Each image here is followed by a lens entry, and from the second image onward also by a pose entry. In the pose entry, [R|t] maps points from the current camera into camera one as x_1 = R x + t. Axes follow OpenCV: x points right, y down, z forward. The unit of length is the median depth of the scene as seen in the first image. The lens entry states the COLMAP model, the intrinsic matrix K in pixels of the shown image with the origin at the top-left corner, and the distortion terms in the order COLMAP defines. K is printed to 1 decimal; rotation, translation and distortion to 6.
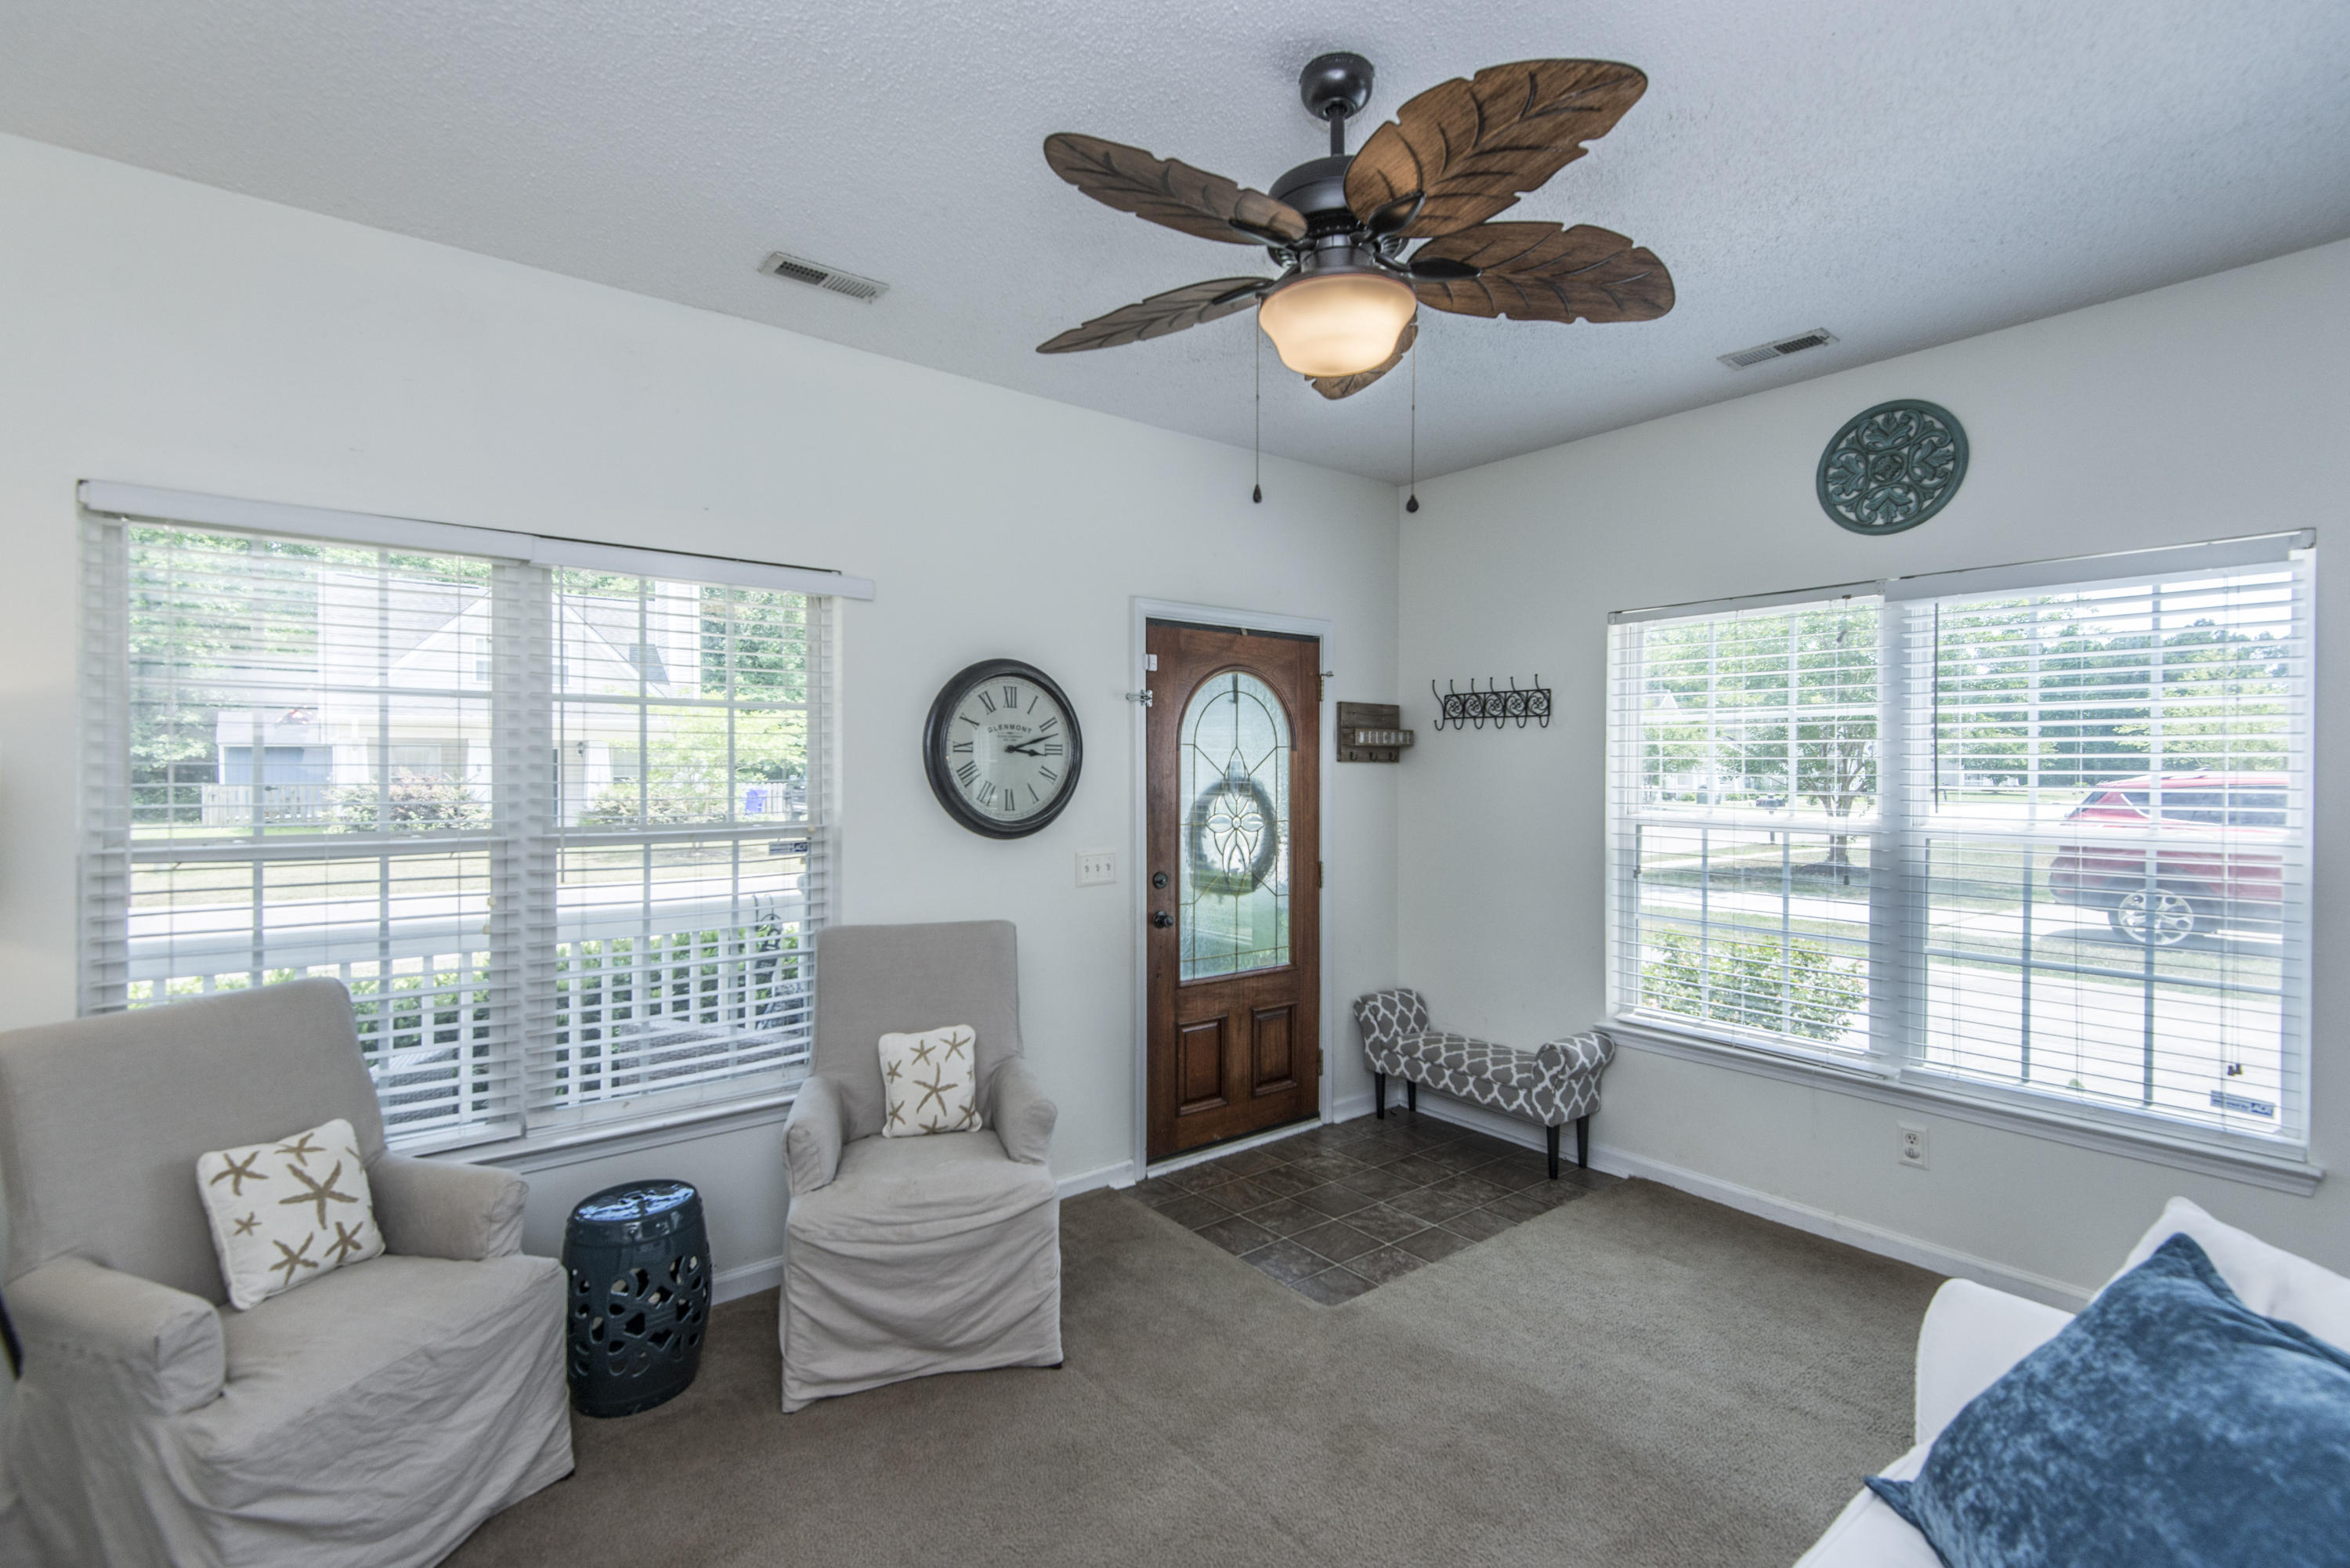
lens RADIAL K [[1058.4, 0, 1162.7], [0, 1058.4, 766.8], [0, 0, 1]] dist [0.024203, -0.010661]
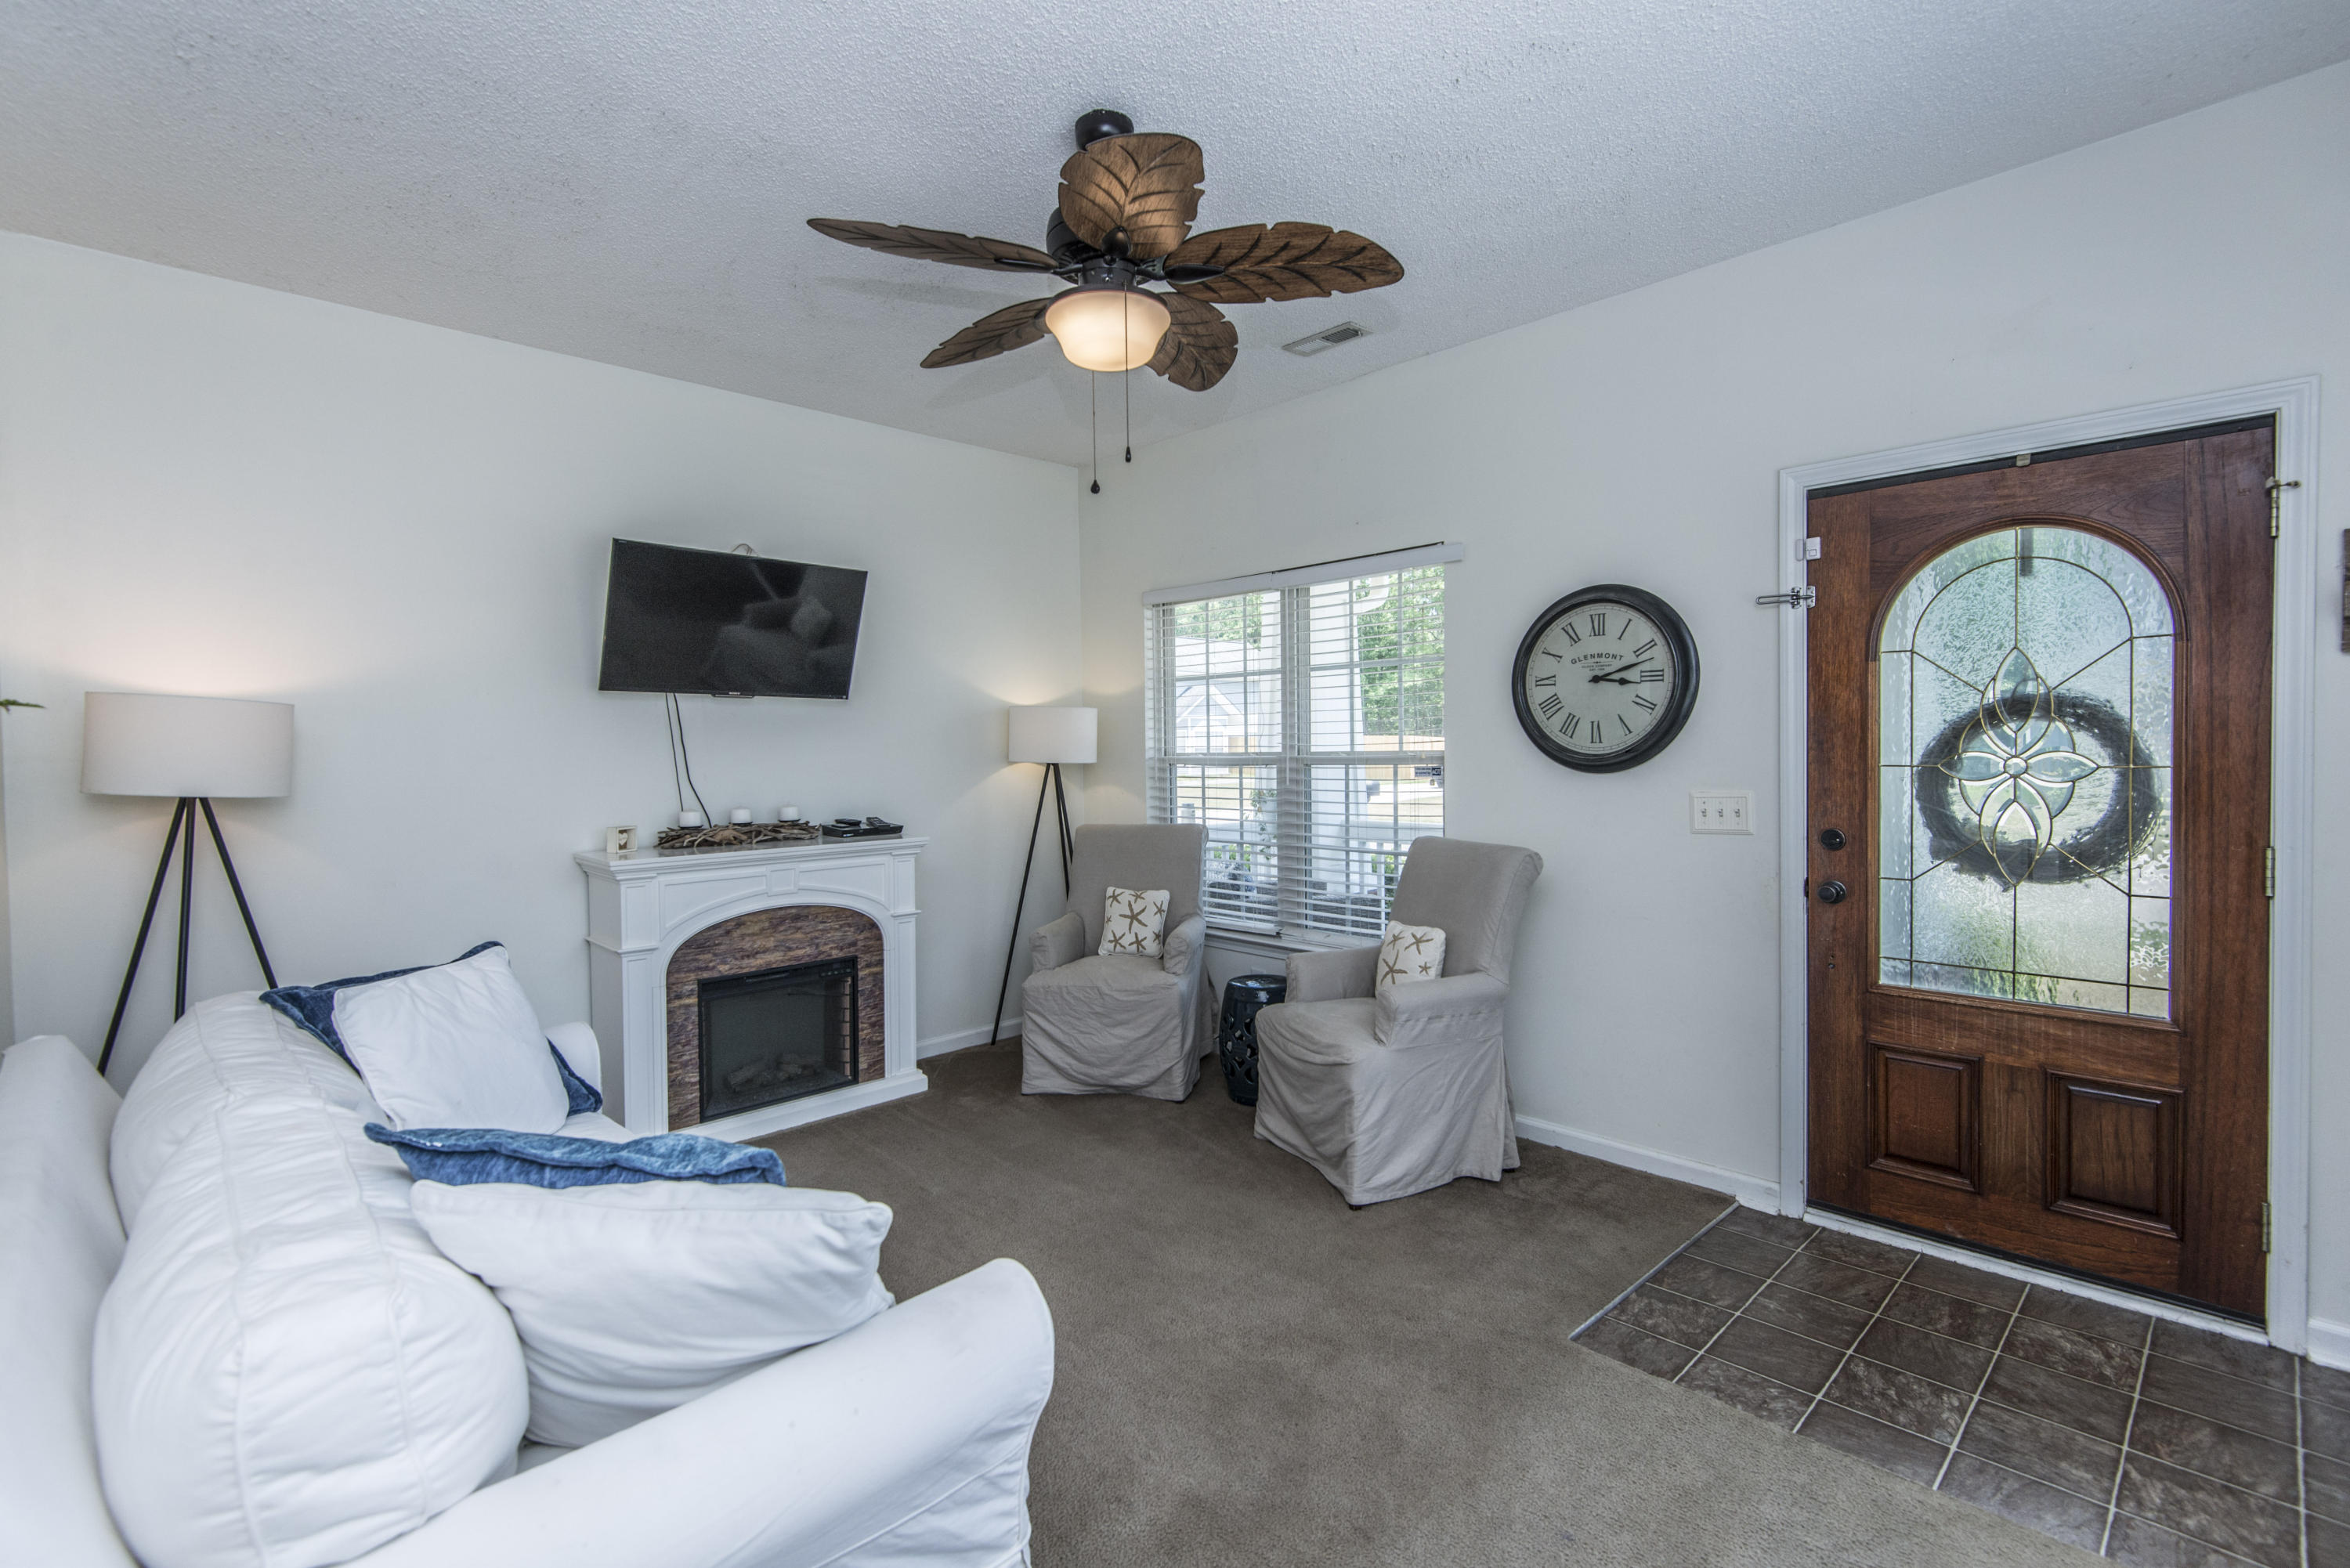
lens RADIAL K [[1058.4, 0, 1183.0], [0, 1058.4, 783.5], [0, 0, 1]] dist [0.024203, -0.010661]
pose [[0.116528, 0.029356, -0.992754, 0.703426], [0.014548, 0.999405, 0.031260, 0.038641], [0.993081, -0.018086, 0.116031, 0.469520]]
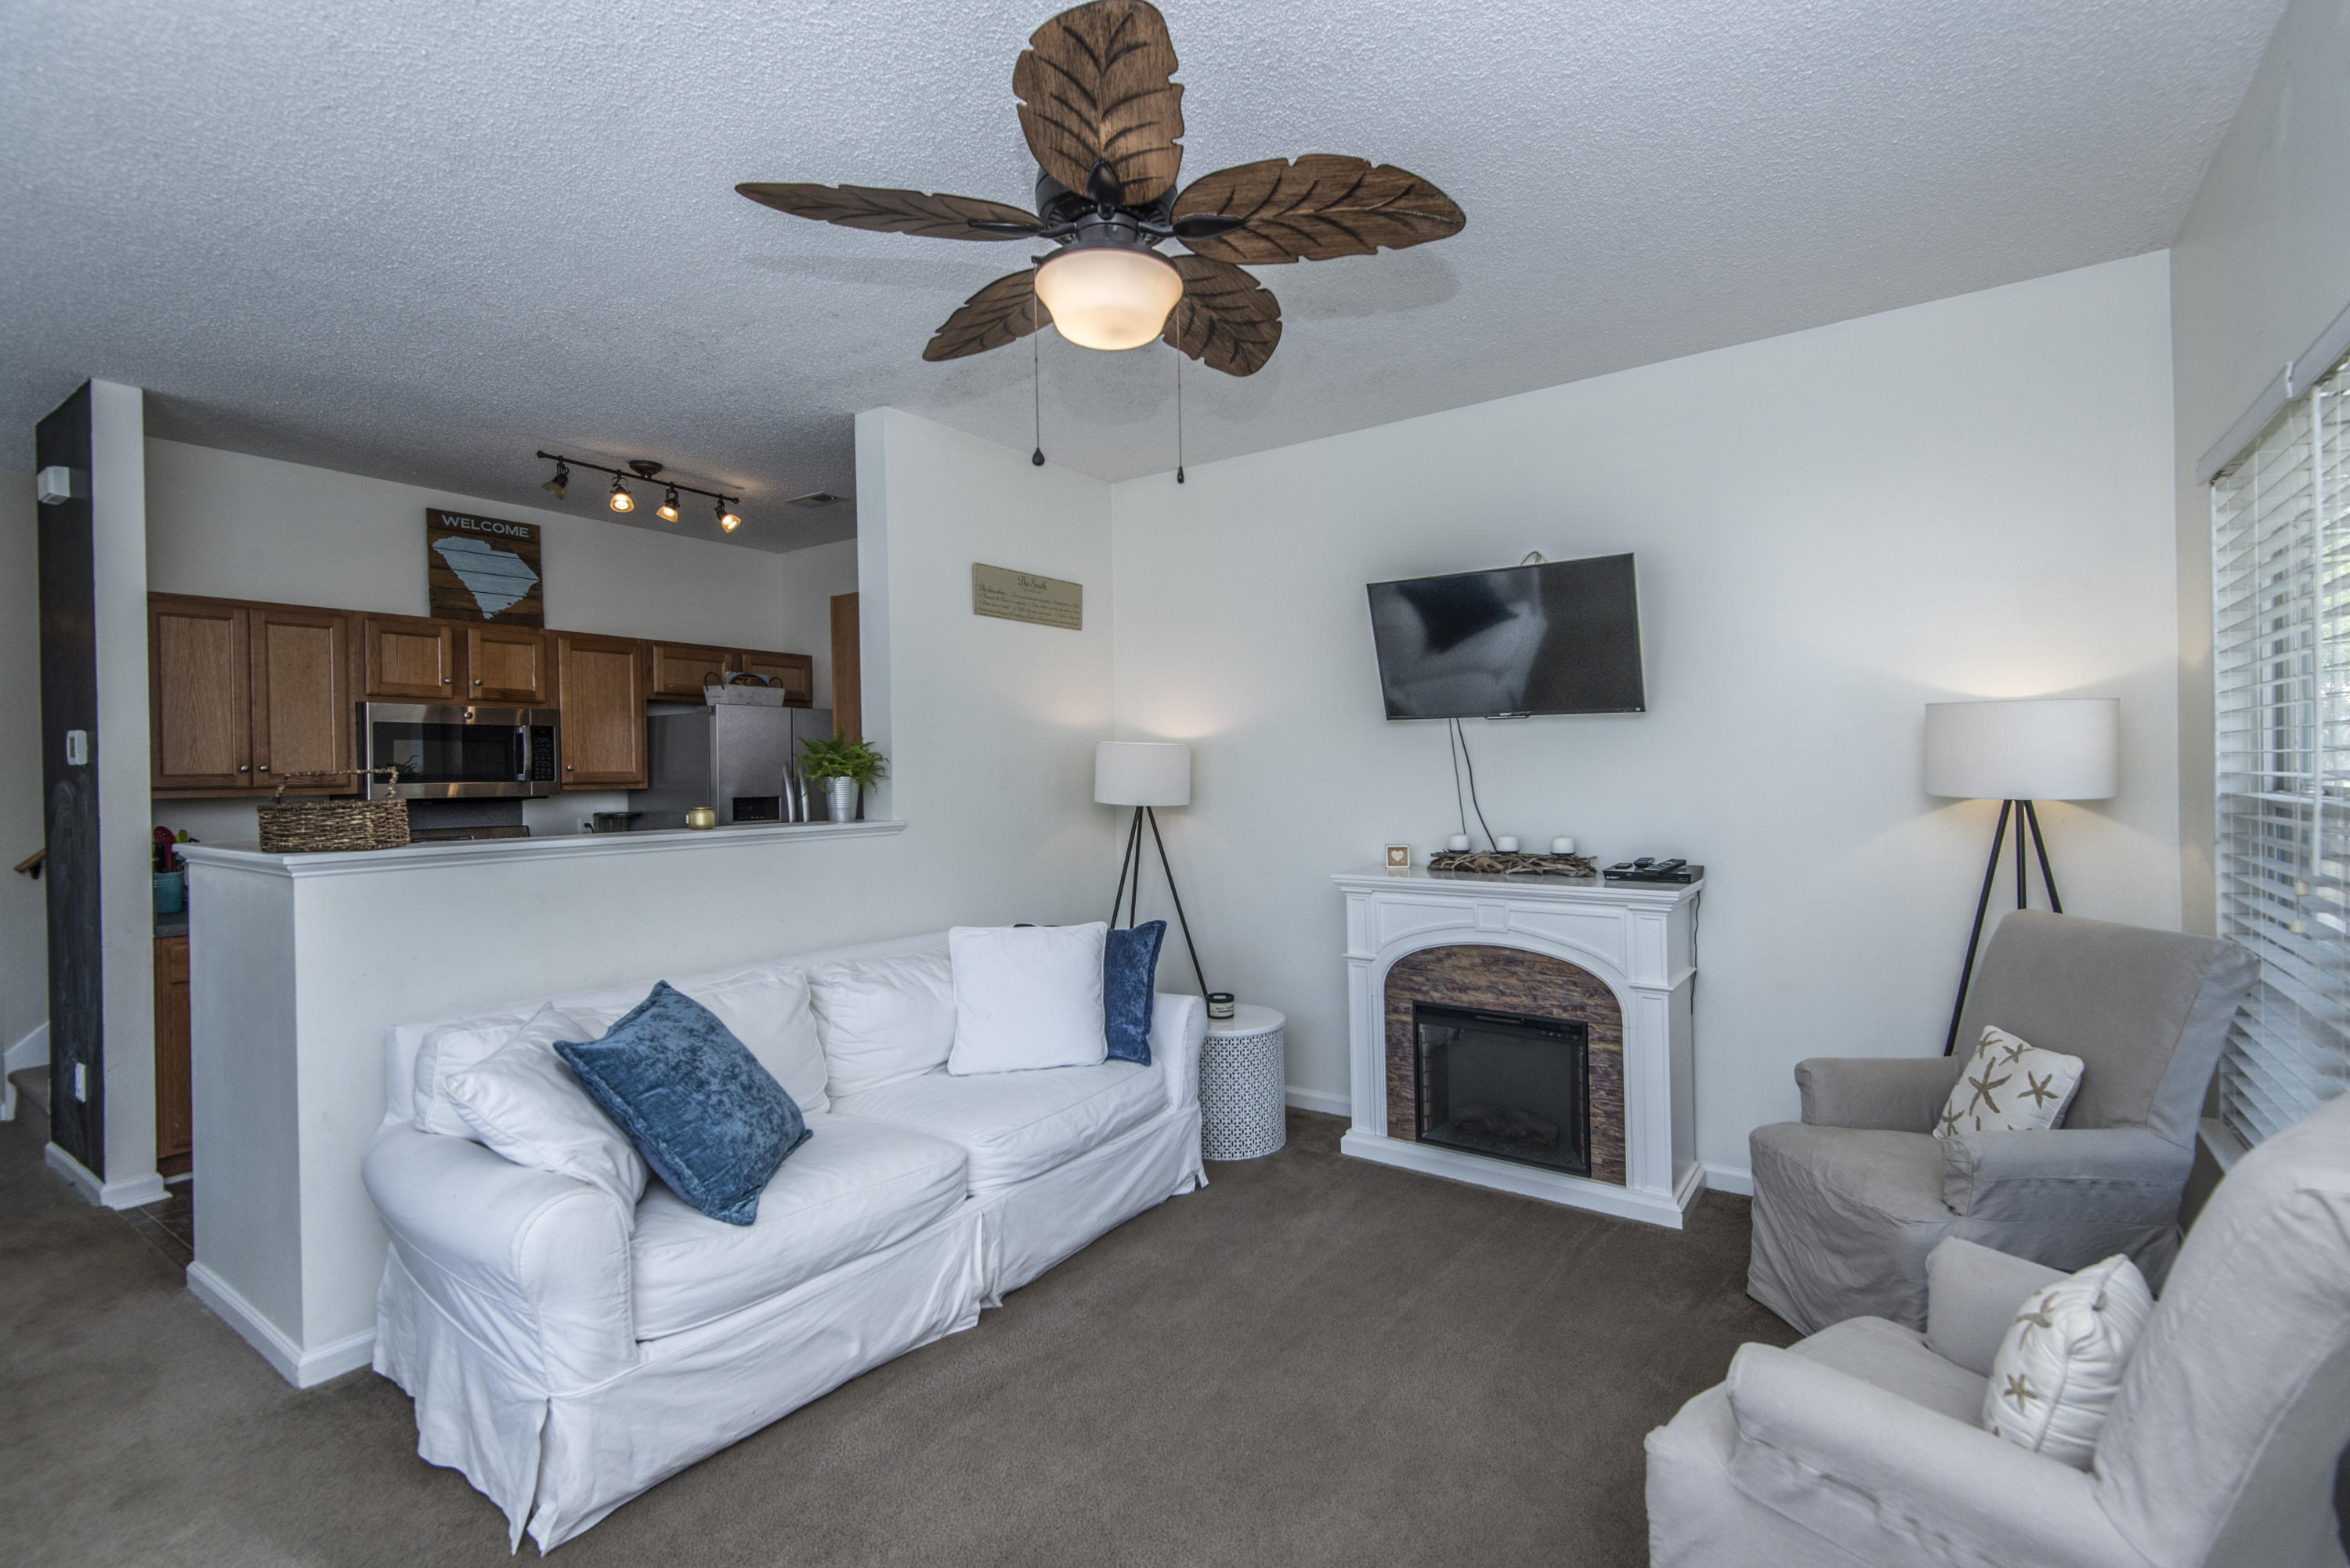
lens RADIAL K [[1058.4, 0, 1174.0], [0, 1058.4, 769.8], [0, 0, 1]] dist [0.024203, -0.010661]
pose [[-0.963827, 0.014830, -0.266117, 0.188001], [0.016564, 0.999854, -0.004270, 0.026790], [0.266014, -0.008524, -0.963931, 1.020589]]
